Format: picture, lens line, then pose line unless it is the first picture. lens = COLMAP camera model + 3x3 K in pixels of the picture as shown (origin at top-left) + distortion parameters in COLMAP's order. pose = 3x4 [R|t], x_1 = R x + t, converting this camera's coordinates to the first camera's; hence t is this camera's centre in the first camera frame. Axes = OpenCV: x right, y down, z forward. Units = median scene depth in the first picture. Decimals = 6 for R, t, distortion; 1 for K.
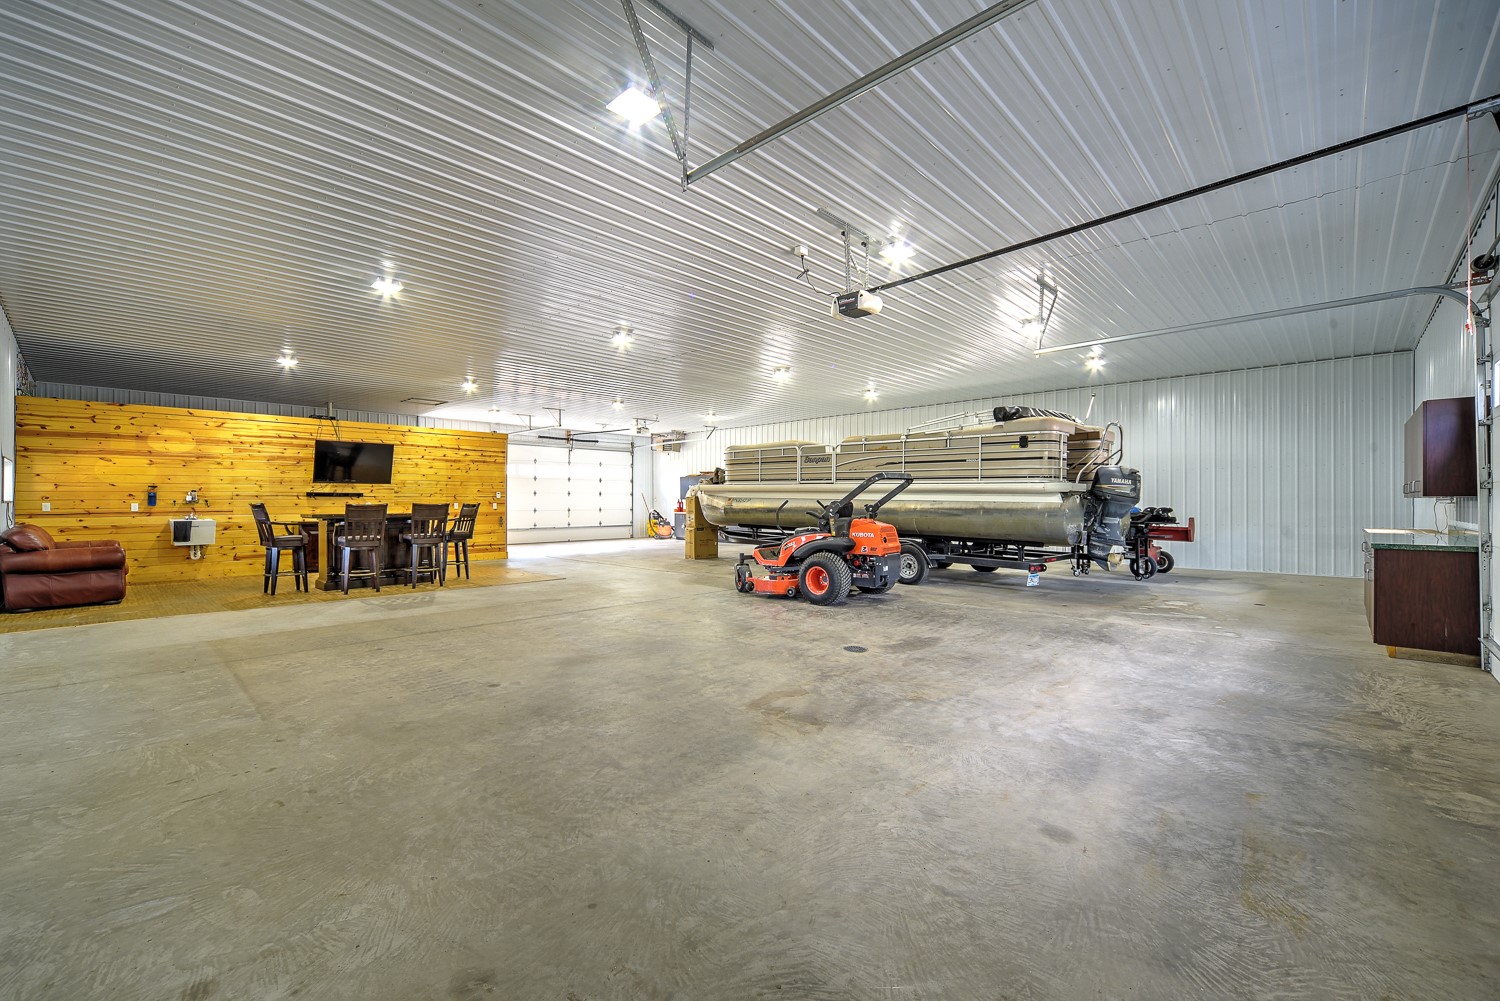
lens RADIAL K [[622.1, 0, 740.1], [0, 622.1, 500.0], [0, 0, 1]] dist [0.002271, 0.000134]
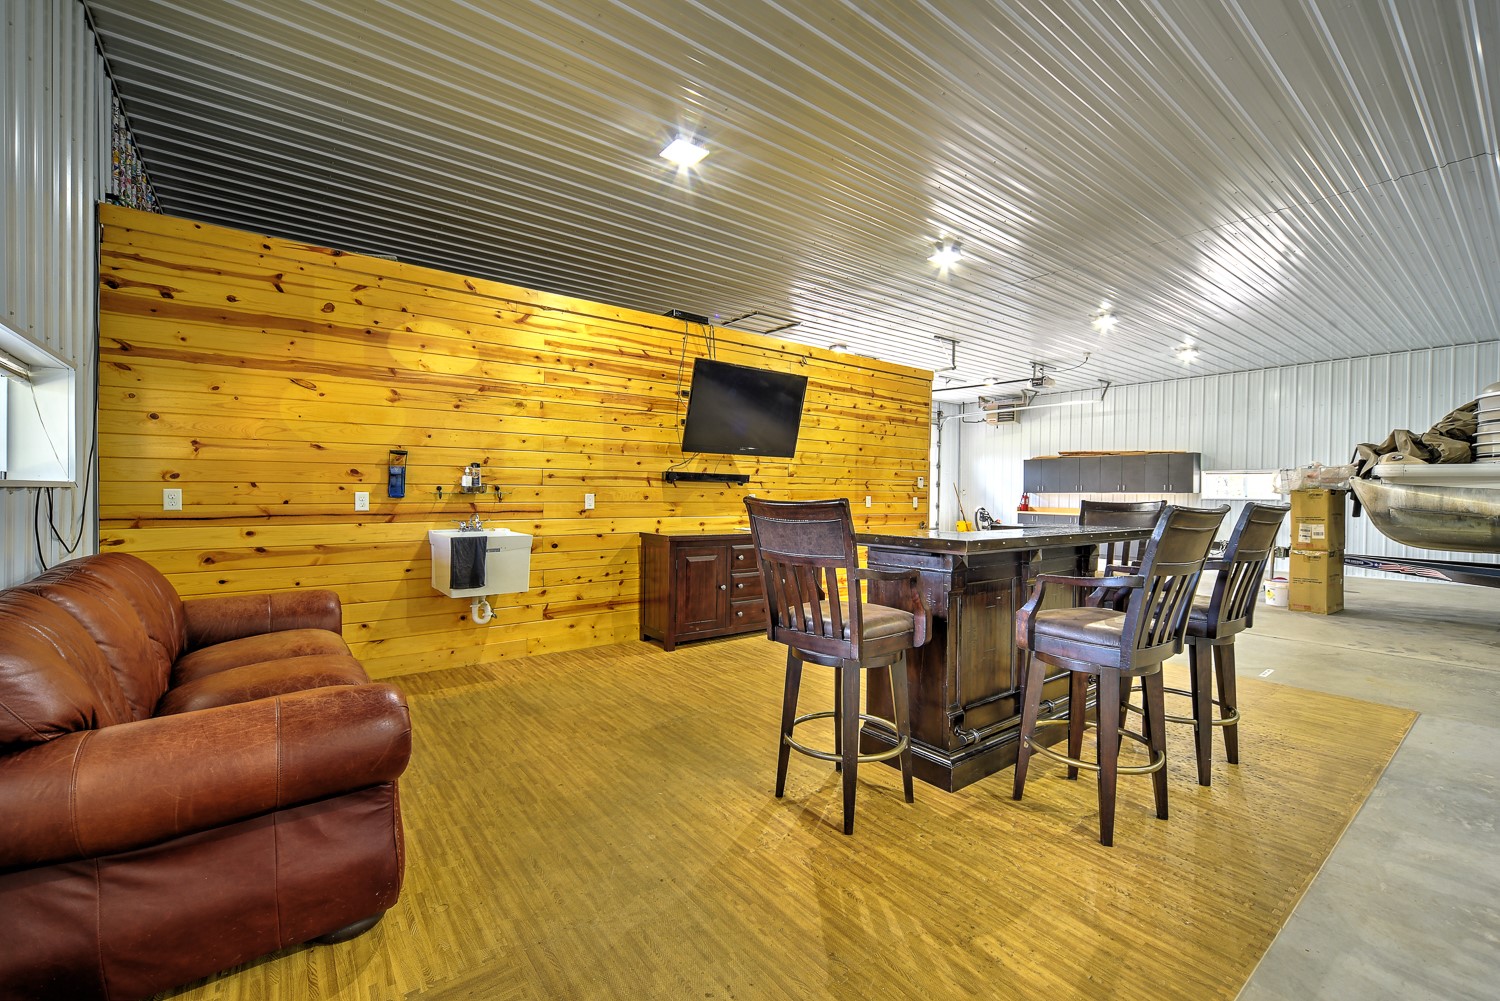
lens RADIAL K [[622.1, 0, 743.4], [0, 622.1, 498.3], [0, 0, 1]] dist [0.002271, 0.000134]
pose [[0.987465, 0.014075, -0.157206, -0.630835], [-0.012320, 0.999850, 0.012133, 0.001380], [0.157353, -0.010044, 0.987491, 0.606272]]
